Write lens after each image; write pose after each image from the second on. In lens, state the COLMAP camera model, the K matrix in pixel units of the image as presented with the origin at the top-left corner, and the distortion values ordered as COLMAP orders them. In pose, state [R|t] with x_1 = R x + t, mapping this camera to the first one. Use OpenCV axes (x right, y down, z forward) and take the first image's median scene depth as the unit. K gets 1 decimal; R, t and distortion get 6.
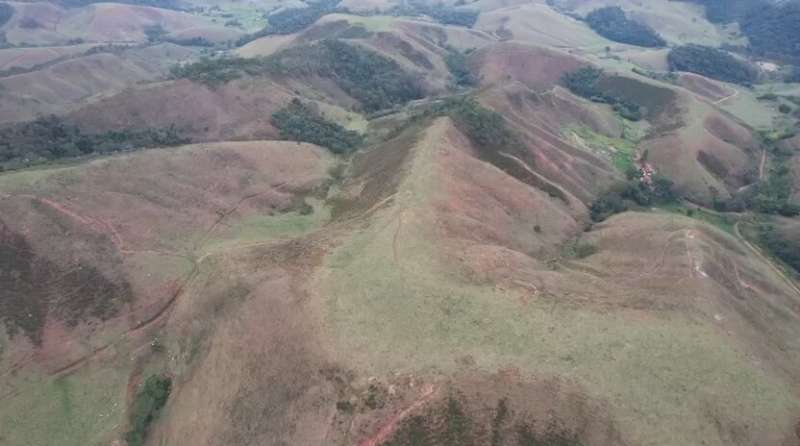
lens RADIAL K [[515.6, 0, 402.0], [0, 515.6, 229.0], [0, 0, 1]] dist [-0.080443, 0.074744]
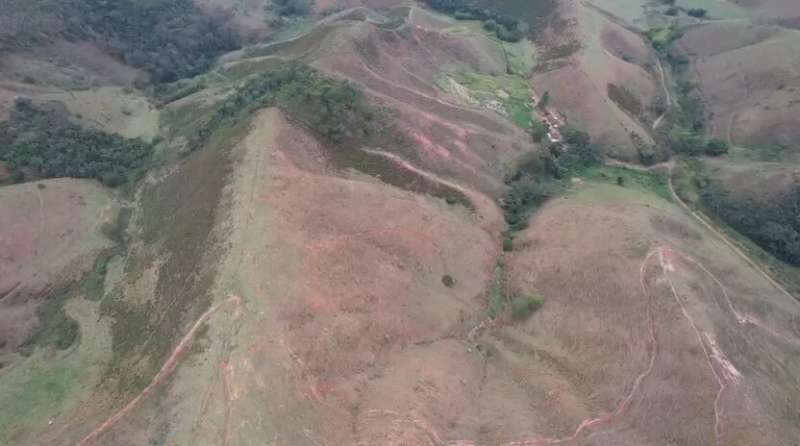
lens RADIAL K [[515.6, 0, 402.0], [0, 515.6, 229.0], [0, 0, 1]] dist [-0.080443, 0.074744]
pose [[0.947620, -0.226014, 0.225685, 0.060823], [0.179055, 0.961033, 0.210605, -0.176159], [-0.264491, -0.159164, 0.951163, 0.325647]]
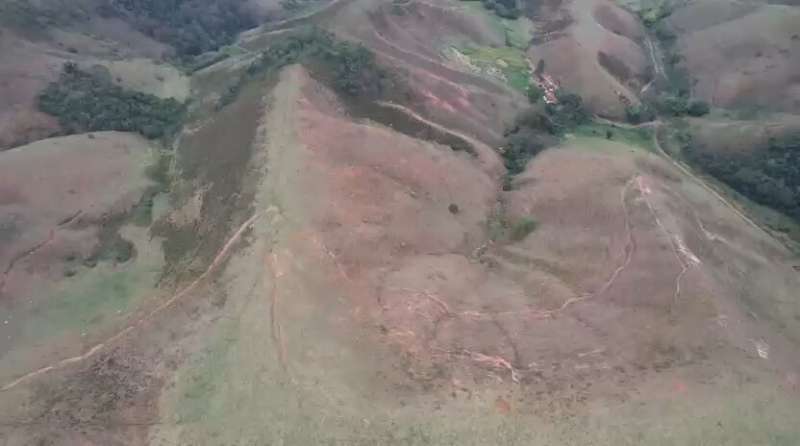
lens RADIAL K [[515.6, 0, 402.0], [0, 515.6, 229.0], [0, 0, 1]] dist [-0.080443, 0.074744]
pose [[0.947503, -0.230509, 0.221592, 0.014683], [0.185070, 0.960501, 0.207812, -0.117091], [-0.260742, -0.155893, 0.952739, 0.243262]]
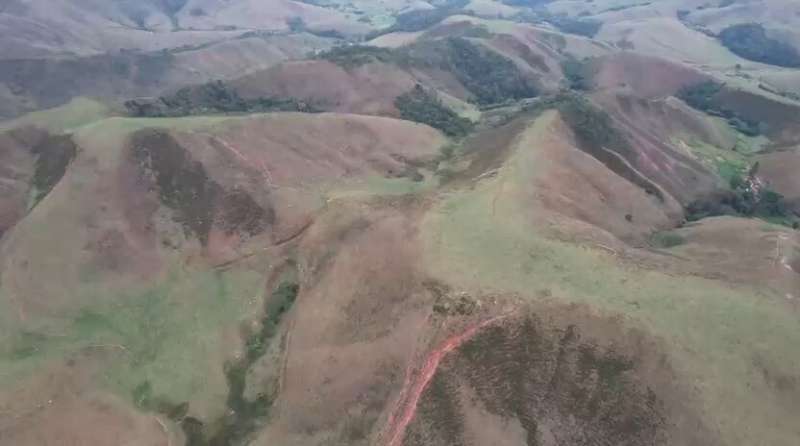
lens RADIAL K [[515.6, 0, 402.0], [0, 515.6, 229.0], [0, 0, 1]] dist [-0.080443, 0.074744]
pose [[0.974930, 0.125166, -0.183971, 0.001706], [-0.127519, 0.991836, -0.000971, 0.070029], [0.182348, 0.024406, 0.982931, -0.104292]]
